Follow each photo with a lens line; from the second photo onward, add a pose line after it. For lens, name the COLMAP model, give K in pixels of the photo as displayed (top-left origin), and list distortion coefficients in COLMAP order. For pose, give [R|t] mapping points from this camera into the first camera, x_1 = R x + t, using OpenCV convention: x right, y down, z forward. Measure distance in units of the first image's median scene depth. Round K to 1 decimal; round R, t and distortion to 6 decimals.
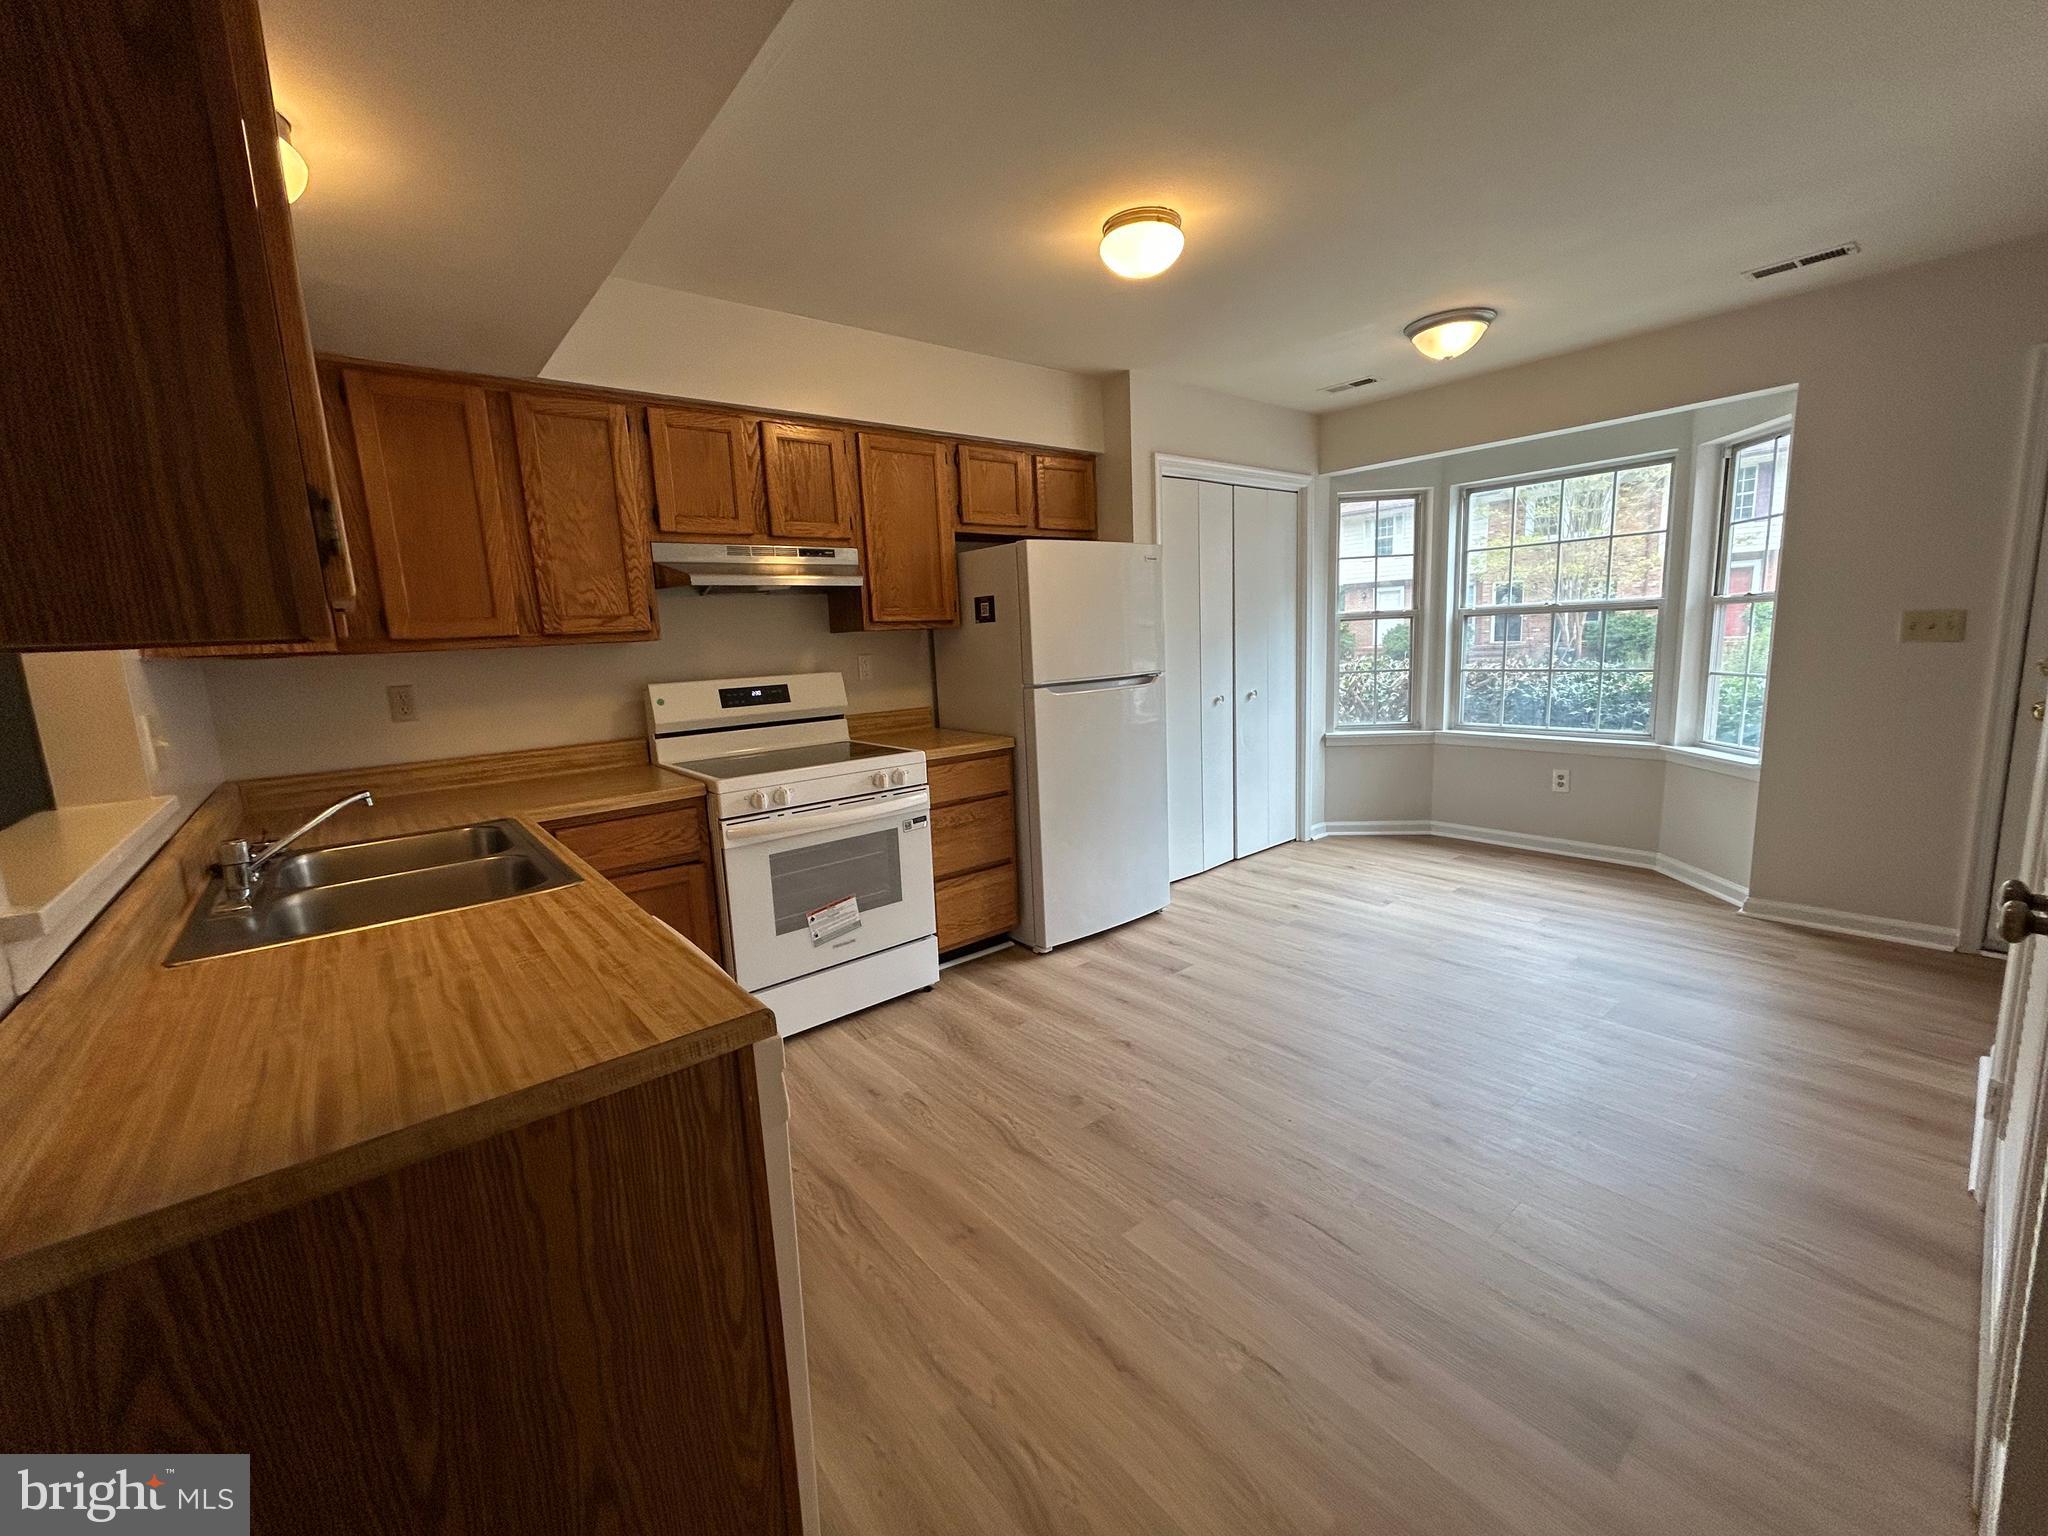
lens RADIAL K [[825.3, 0, 1028.9], [0, 825.3, 761.6], [0, 0, 1]] dist [-0.000474, 0.001340]
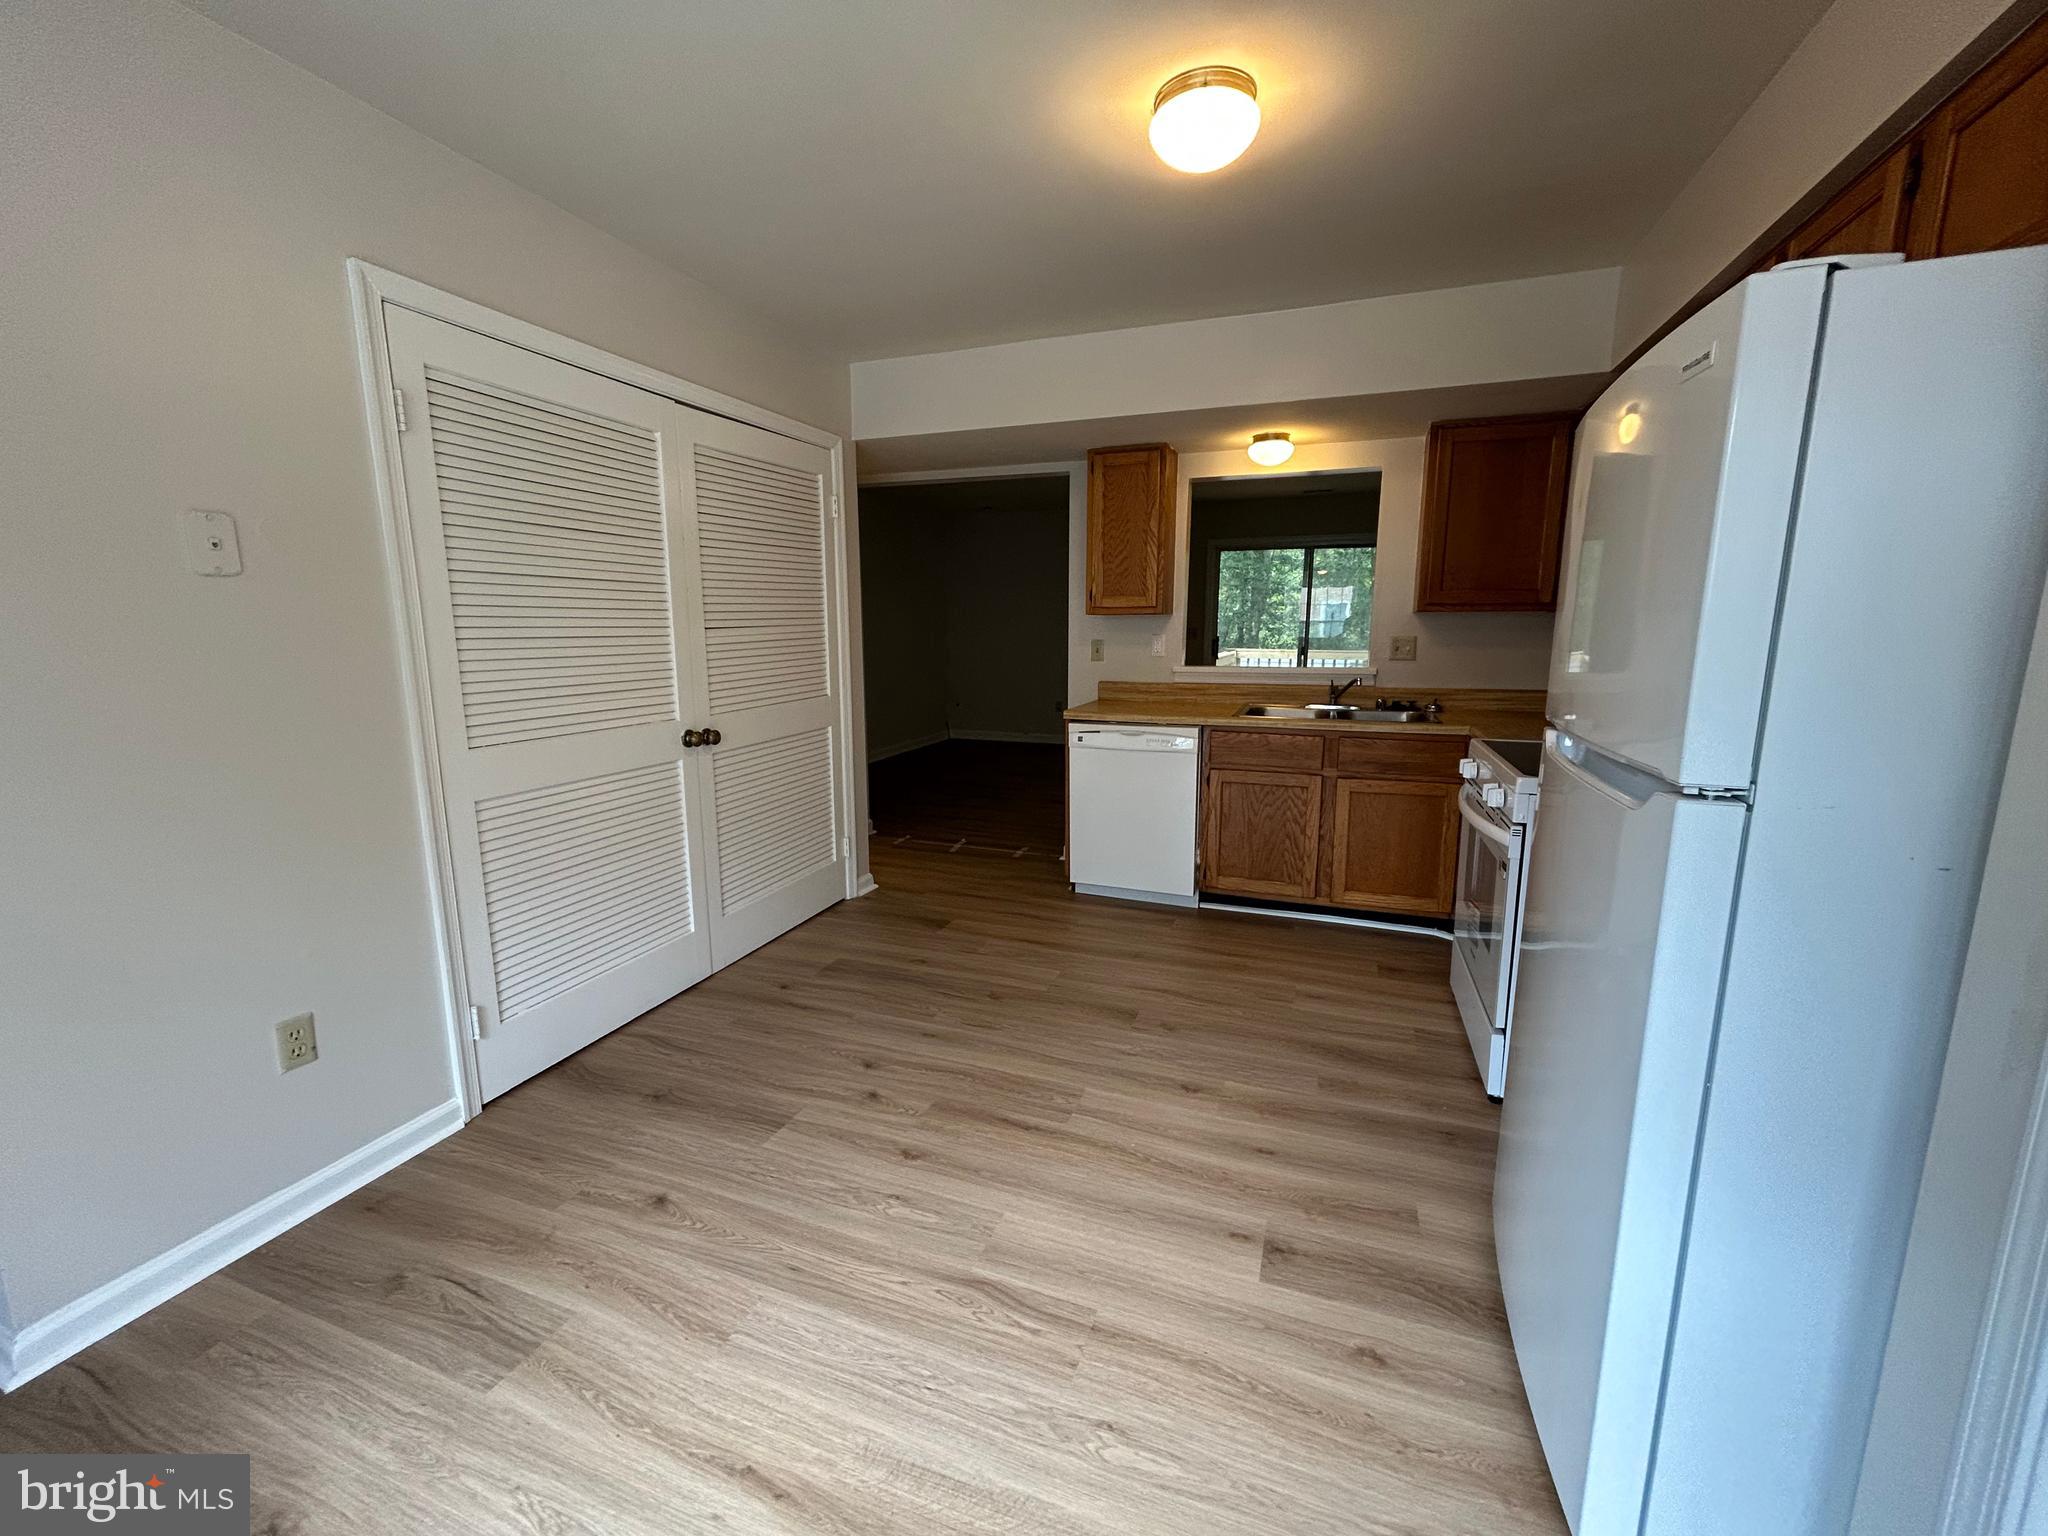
lens RADIAL K [[825.3, 0, 1028.2], [0, 825.3, 767.3], [0, 0, 1]] dist [-0.000474, 0.001340]
pose [[-0.864374, 0.133181, -0.484892, 0.513295], [-0.038715, 0.943801, 0.328239, -0.210717], [0.501357, 0.302494, -0.810641, 1.206739]]
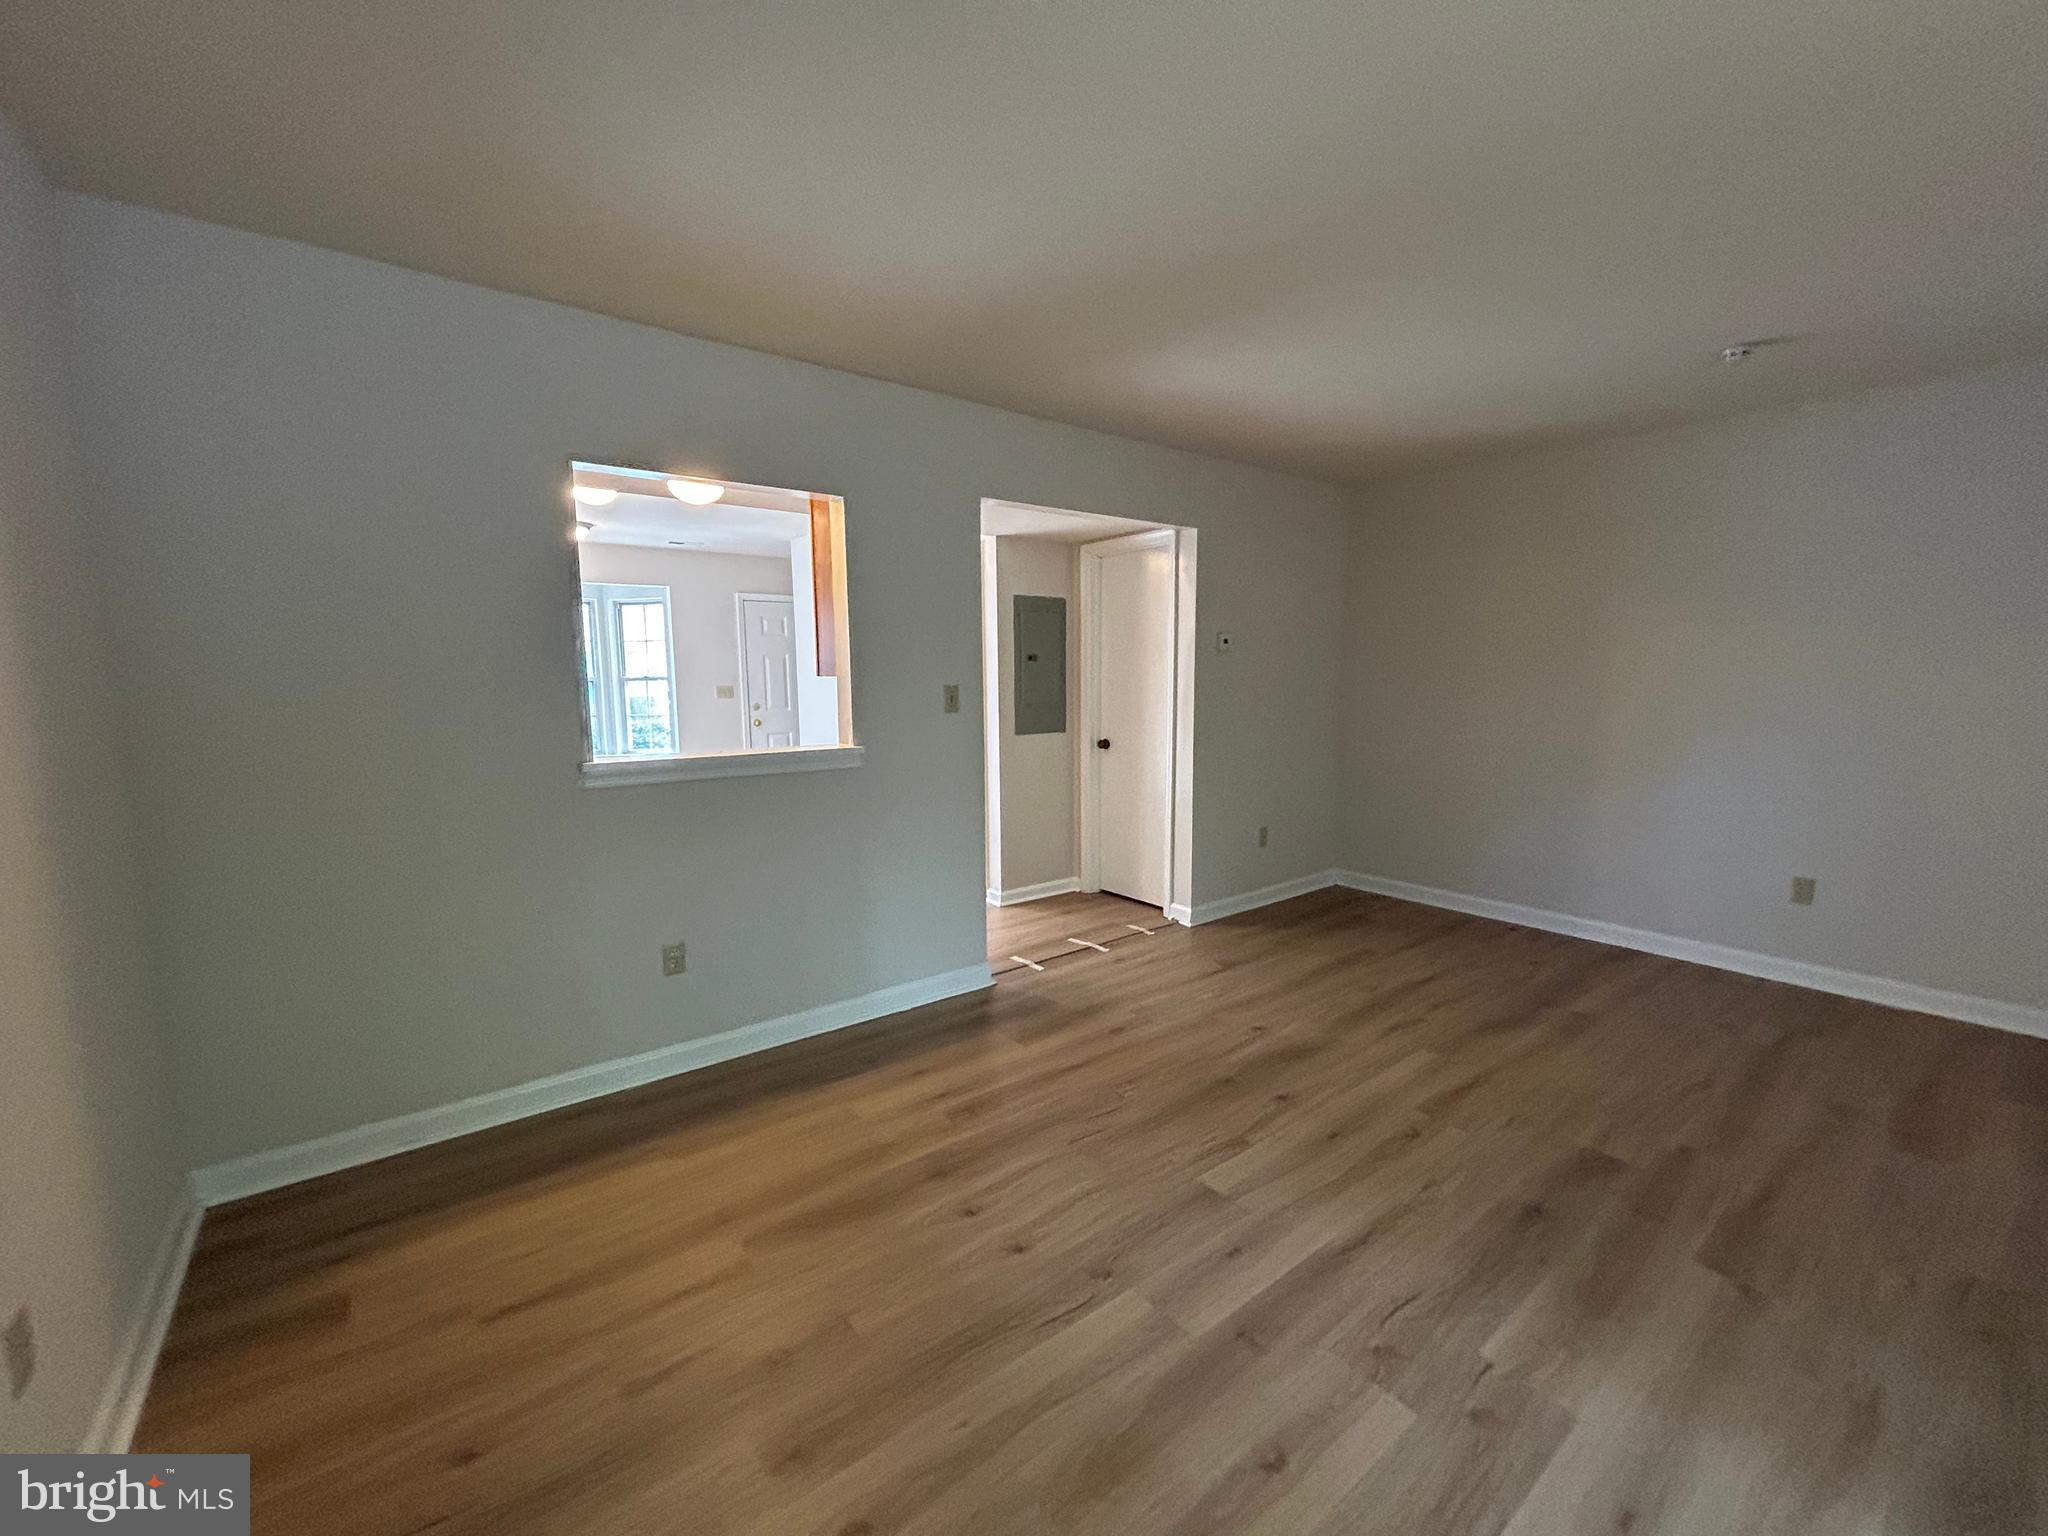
lens RADIAL K [[825.3, 0, 1029.8], [0, 825.3, 768.4], [0, 0, 1]] dist [-0.000474, 0.001340]
pose [[0.032718, -0.071048, 0.996936, -1.459399], [0.163500, 0.984414, 0.064790, 0.011746], [-0.986001, 0.160879, 0.043824, 0.293435]]
